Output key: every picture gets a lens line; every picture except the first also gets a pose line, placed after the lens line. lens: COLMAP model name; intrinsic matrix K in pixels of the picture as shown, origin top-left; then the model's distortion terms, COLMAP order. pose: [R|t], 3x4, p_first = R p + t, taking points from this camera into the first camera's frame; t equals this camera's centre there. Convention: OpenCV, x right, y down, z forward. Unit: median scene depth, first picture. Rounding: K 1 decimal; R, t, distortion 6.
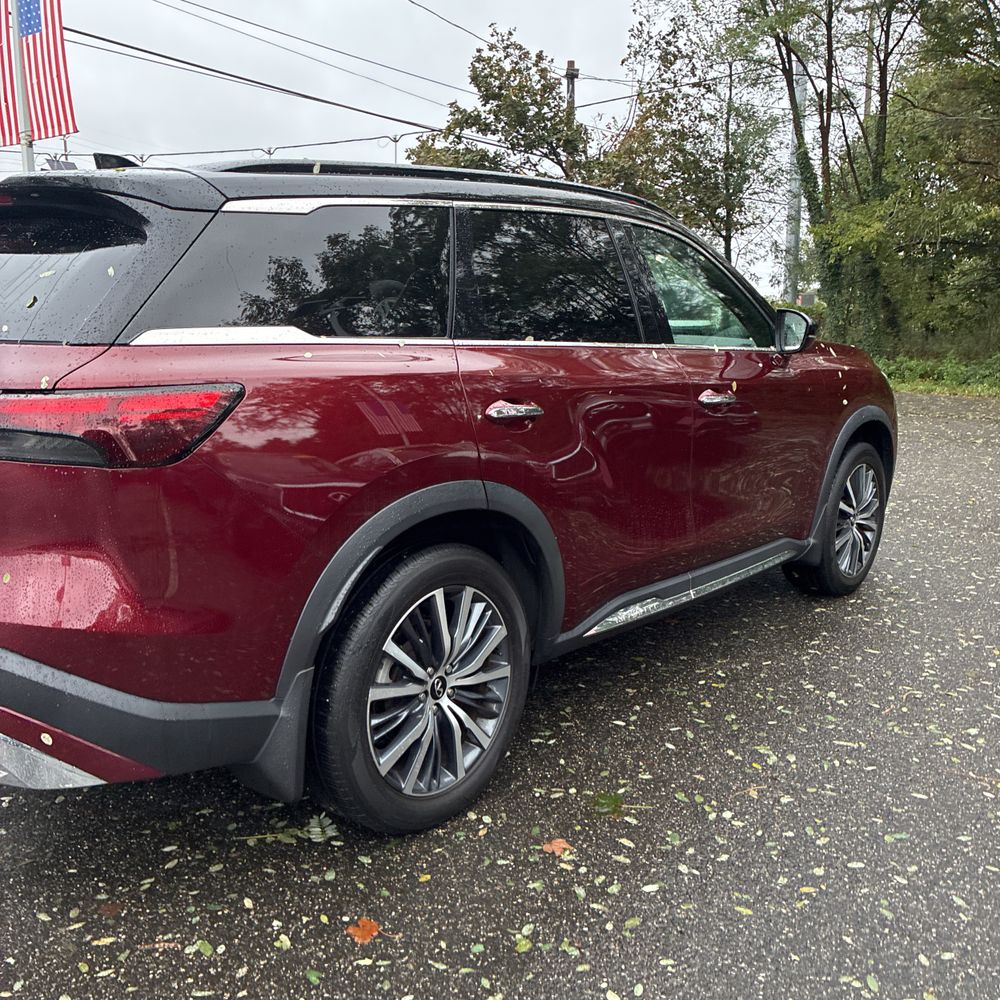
lens RADIAL K [[1034.4, 0, 485.7], [0, 1034.4, 498.4], [0, 0, 1]] dist [0.029816, -0.016666]
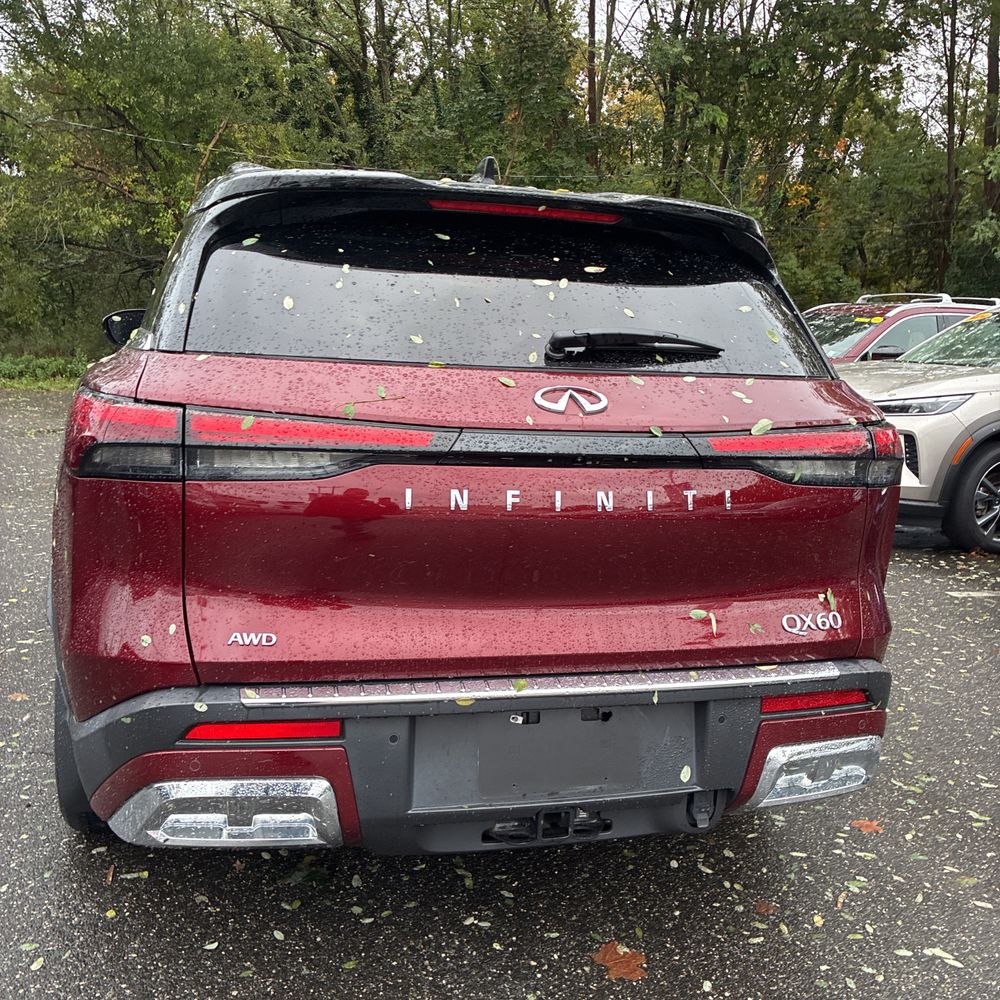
lens RADIAL K [[1046.3, 0, 483.6], [0, 1046.3, 496.1], [0, 0, 1]] dist [0.037684, -0.048170]
pose [[0.551416, -0.114108, 0.826390, -1.197521], [0.110878, 0.991837, 0.062969, -0.107201], [-0.826829, 0.056907, 0.559567, 0.542301]]
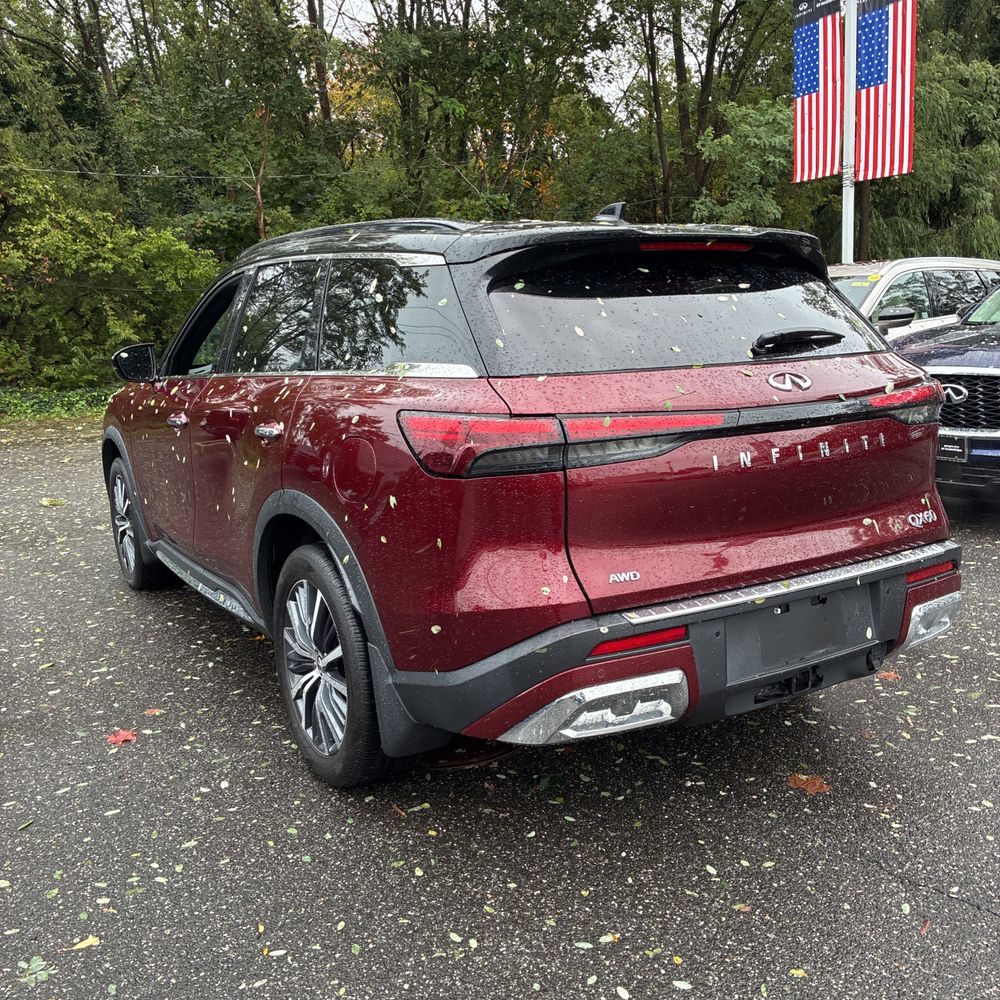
lens RADIAL K [[1052.7, 0, 499.1], [0, 1052.7, 512.9], [0, 0, 1]] dist [0.050948, -0.005635]
pose [[0.283697, -0.192783, 0.939335, -1.634911], [0.214724, 0.967479, 0.133708, -0.195281], [-0.934564, 0.163765, 0.315866, 0.850273]]
